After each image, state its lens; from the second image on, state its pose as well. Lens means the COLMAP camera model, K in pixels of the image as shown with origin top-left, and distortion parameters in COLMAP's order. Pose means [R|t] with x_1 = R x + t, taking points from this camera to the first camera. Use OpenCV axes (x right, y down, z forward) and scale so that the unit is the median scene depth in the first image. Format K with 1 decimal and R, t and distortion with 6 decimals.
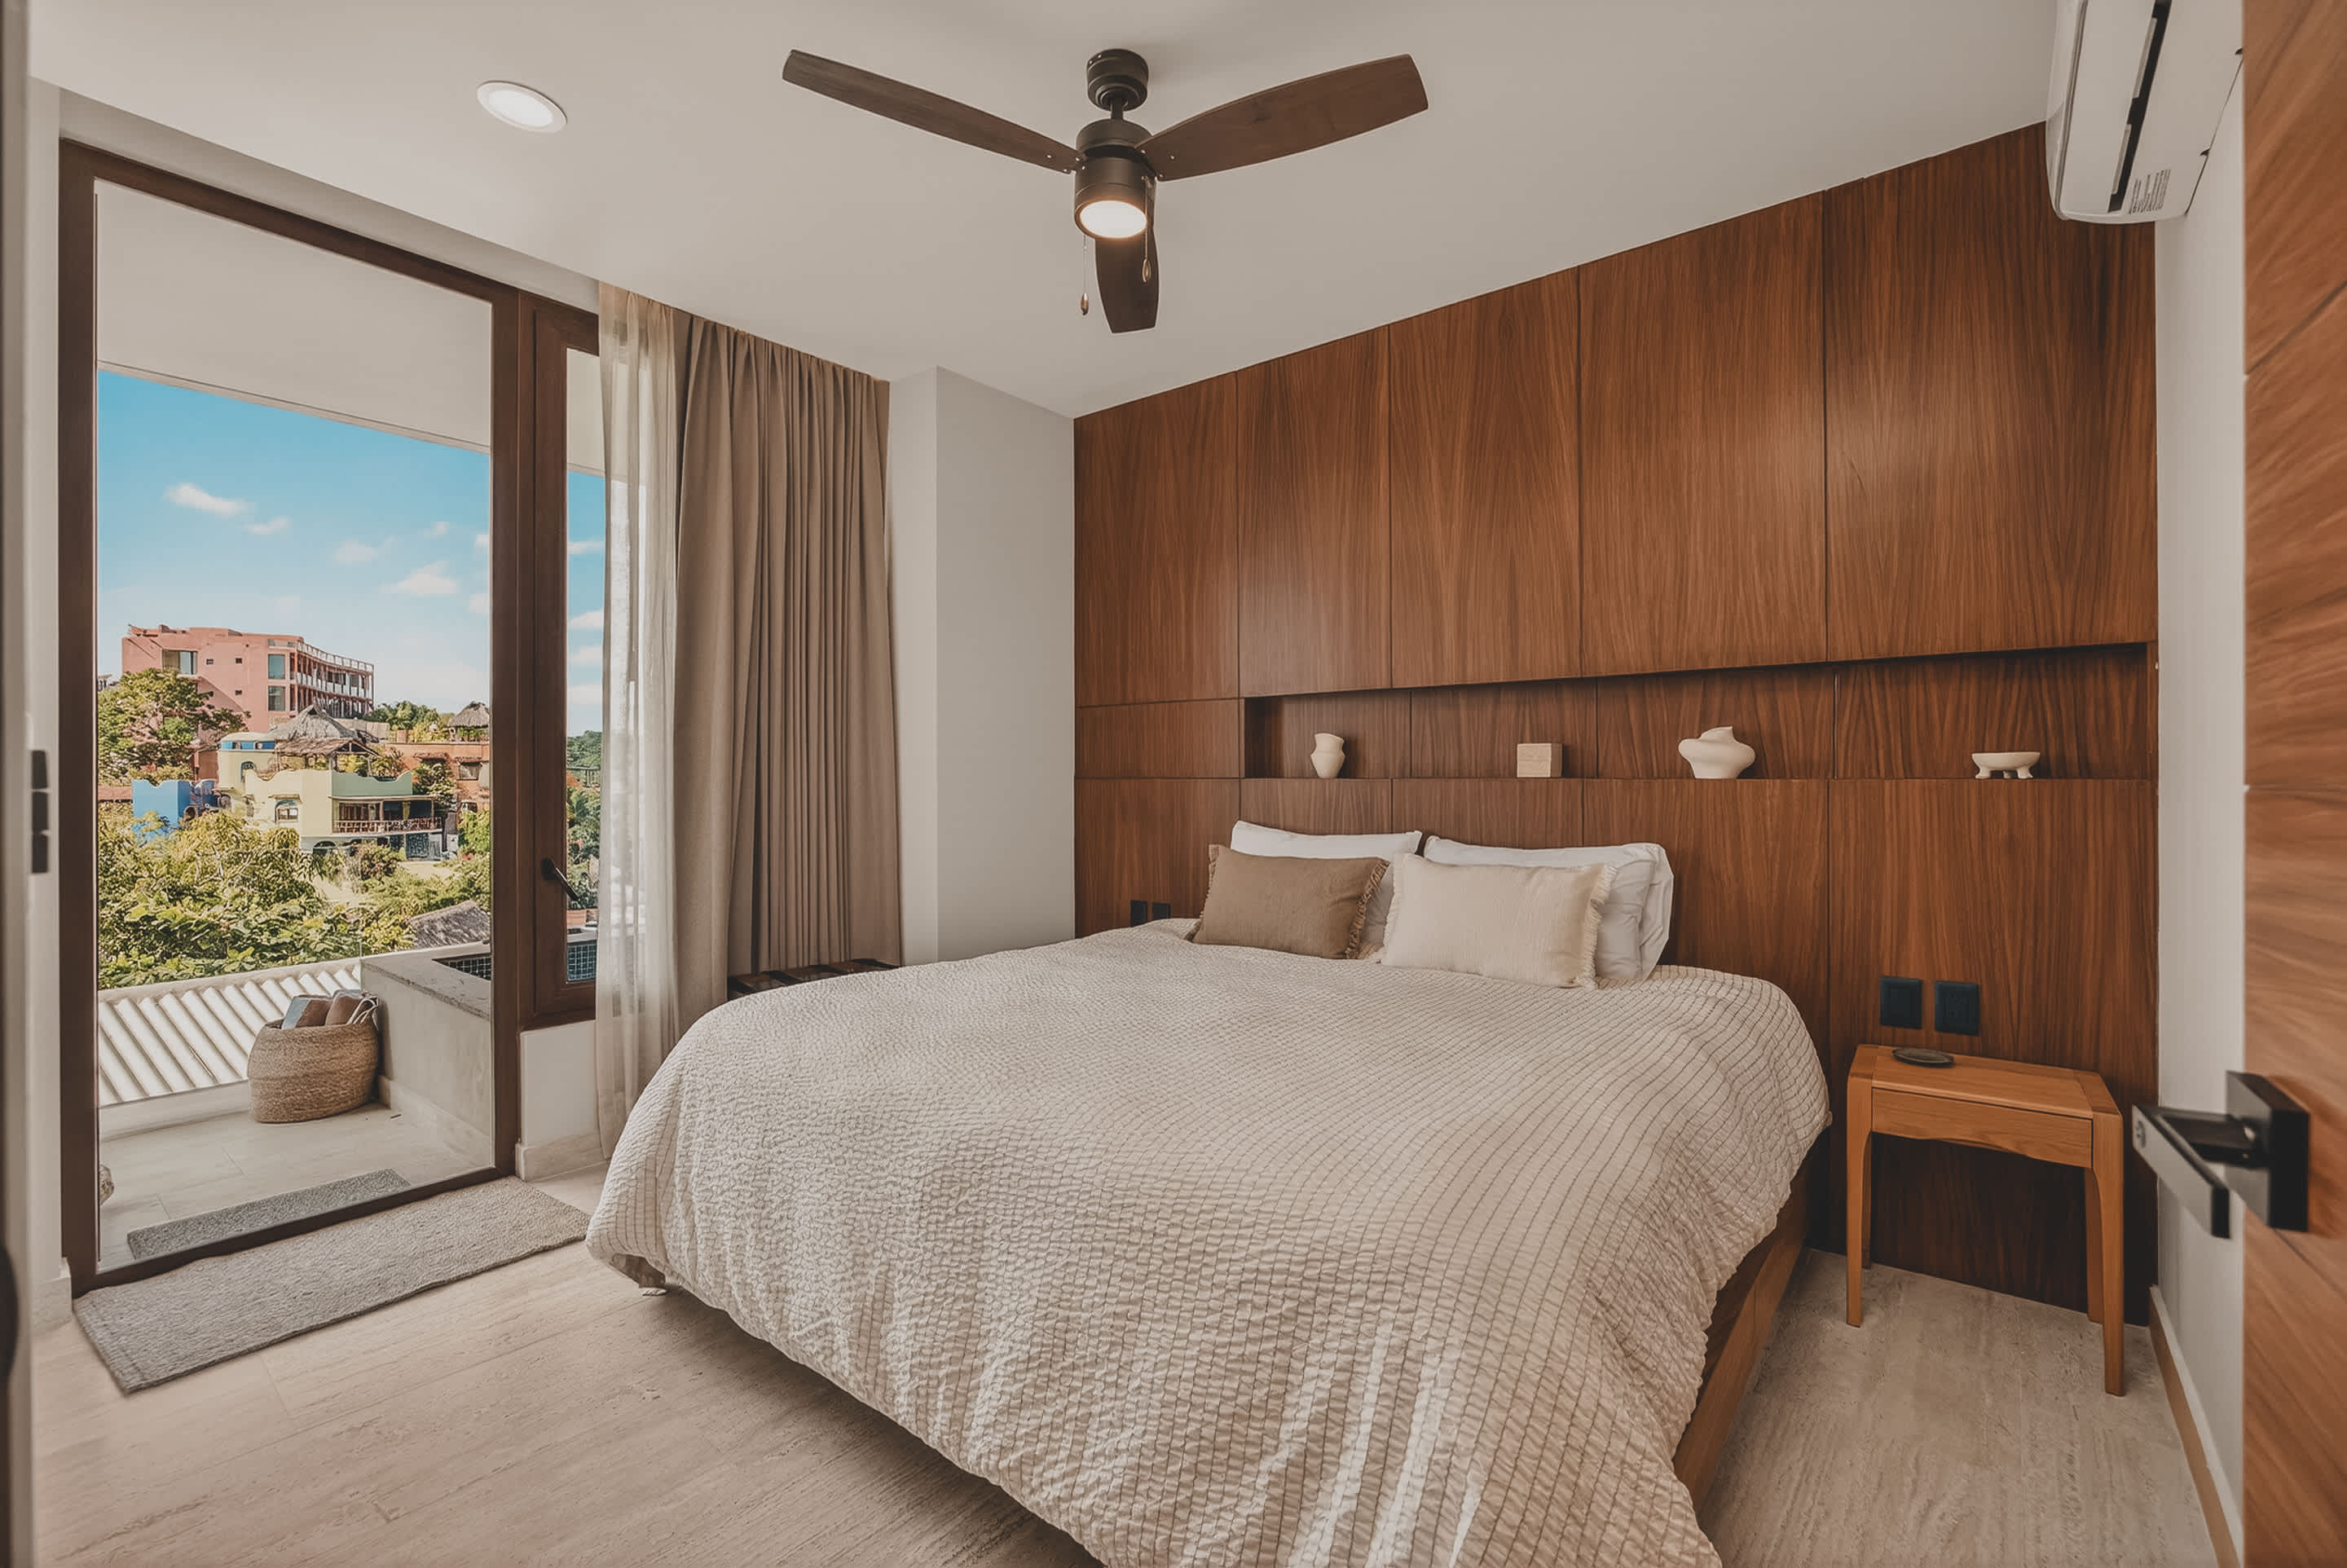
lens RADIAL K [[1008.7, 0, 1173.5], [0, 1008.7, 784.0], [0, 0, 1]] dist [-0.000794, -0.000048]
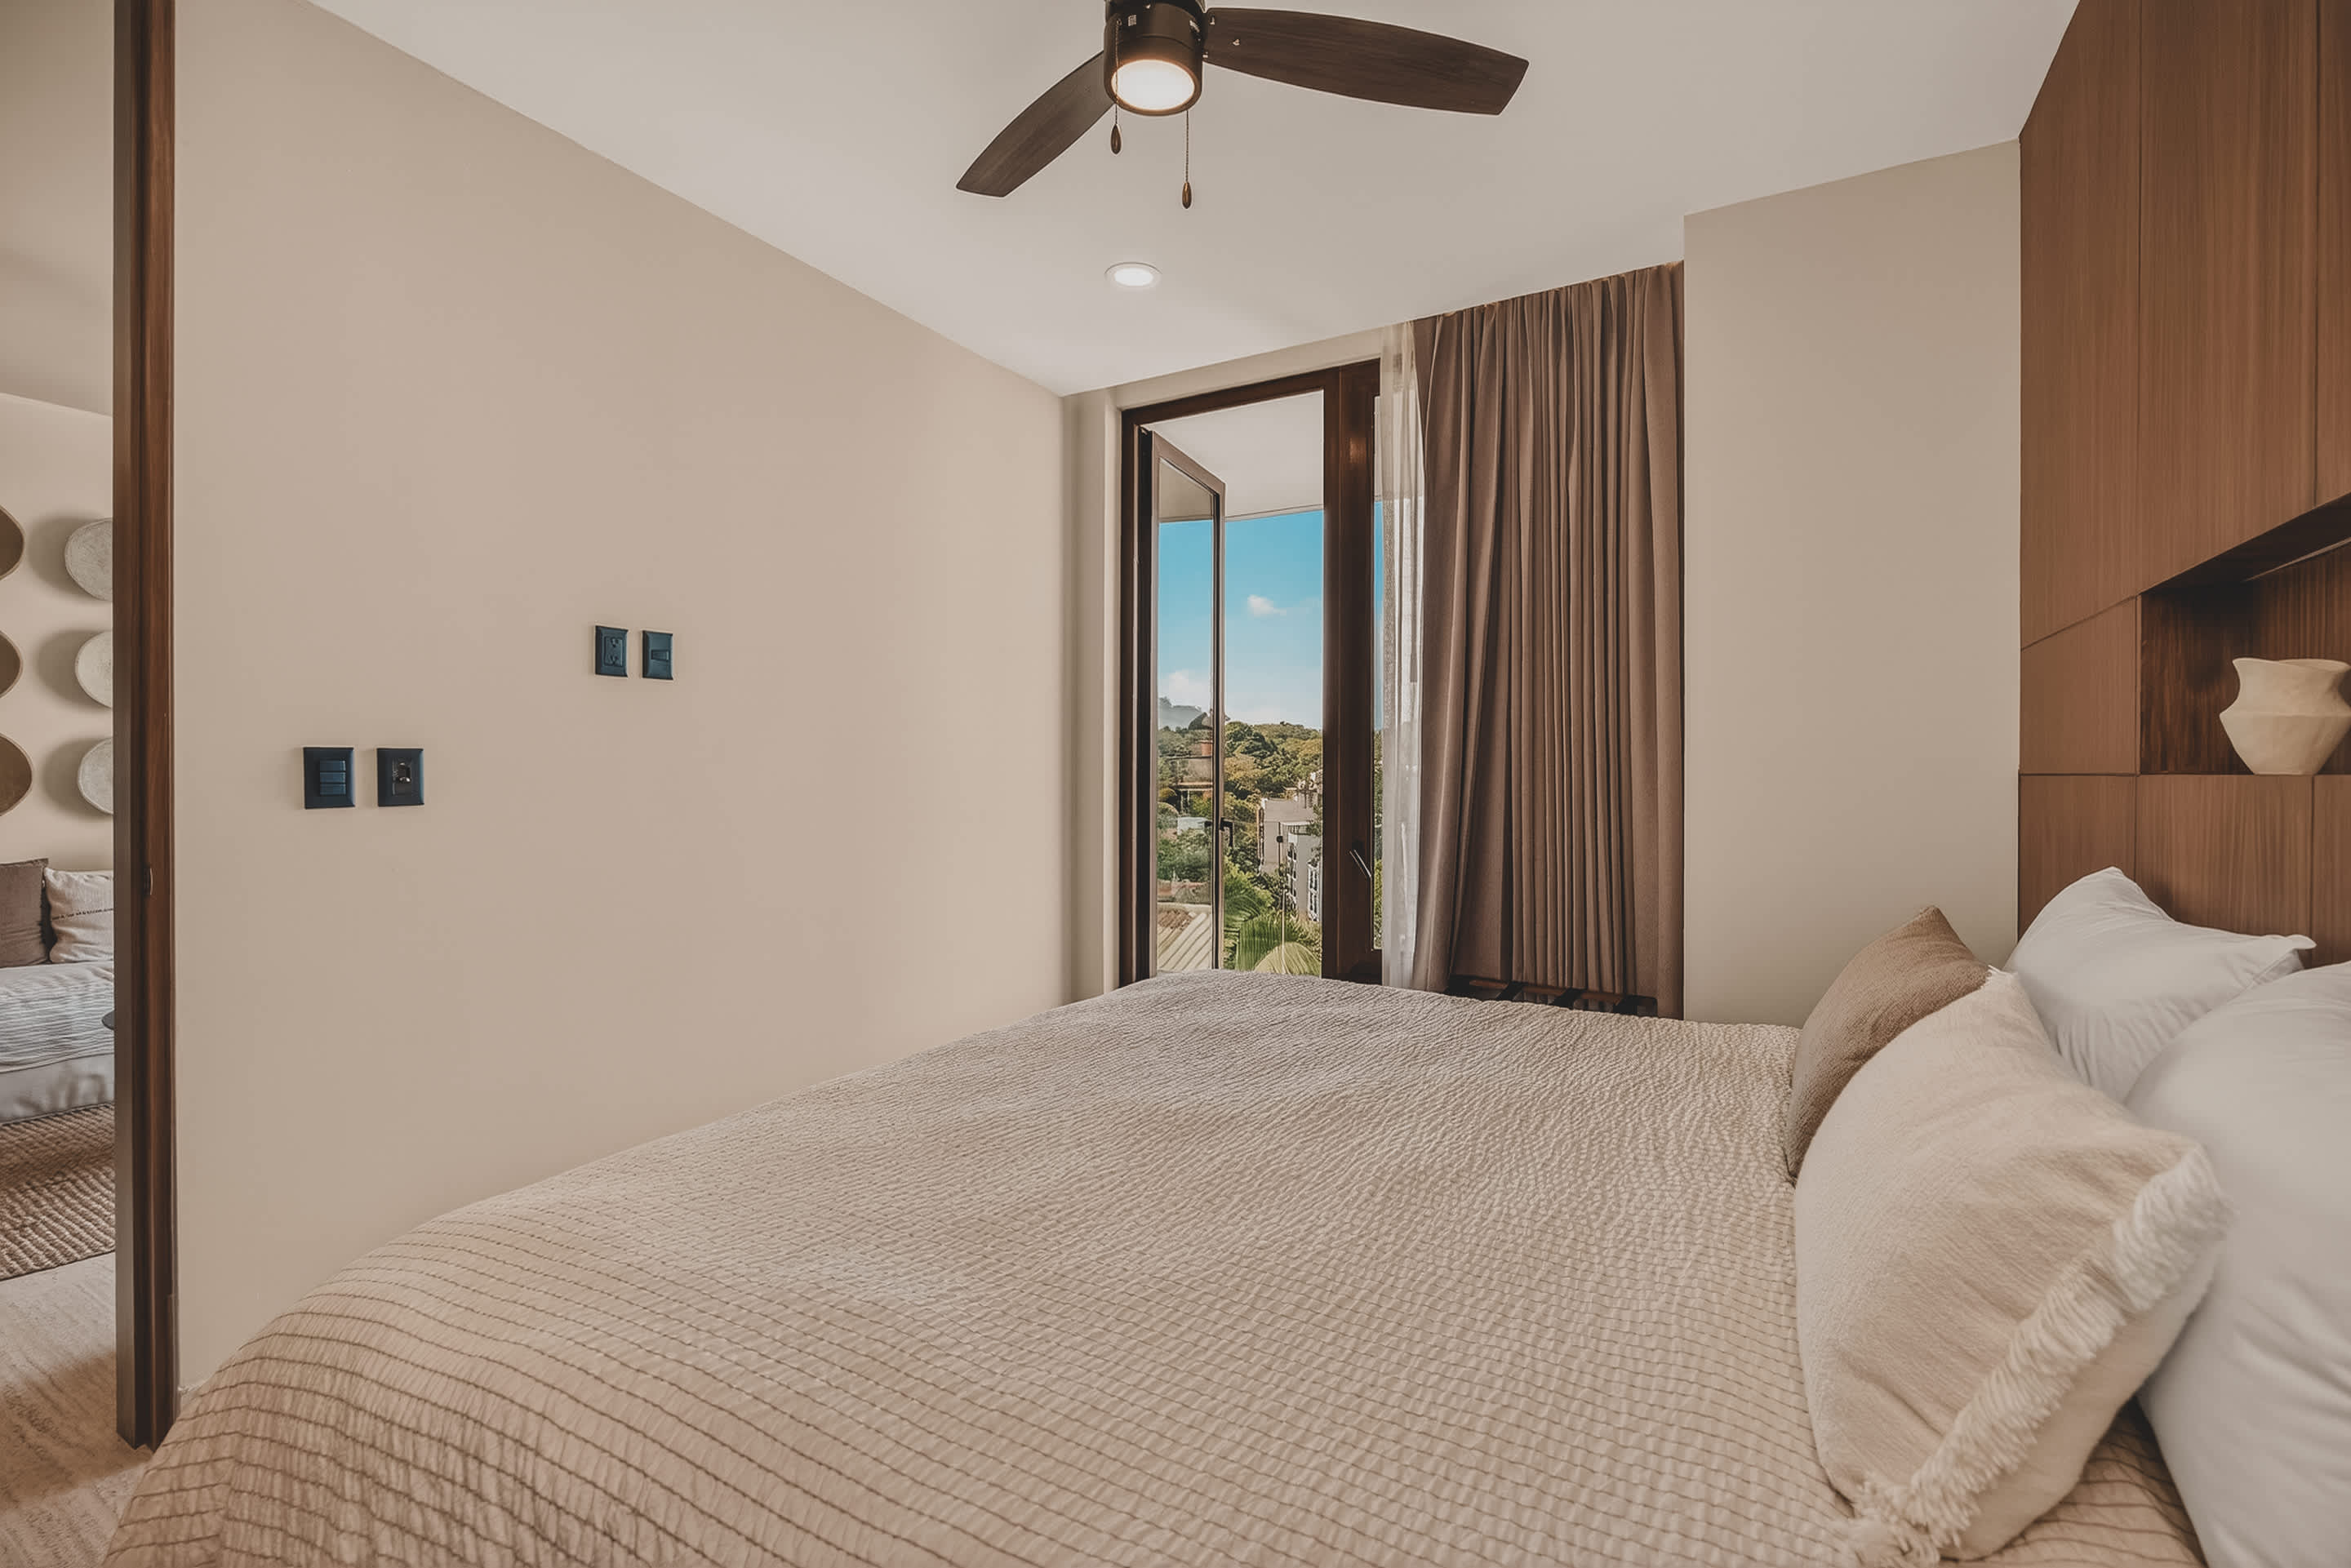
lens RADIAL K [[1010.3, 0, 1175.5], [0, 1010.3, 784.0], [0, 0, 1]] dist [-0.000794, -0.000048]
pose [[0.170590, 0.011560, -0.985274, 0.490291], [-0.005012, 0.999928, 0.010864, -0.003778], [0.985329, 0.003085, 0.170636, 0.576450]]
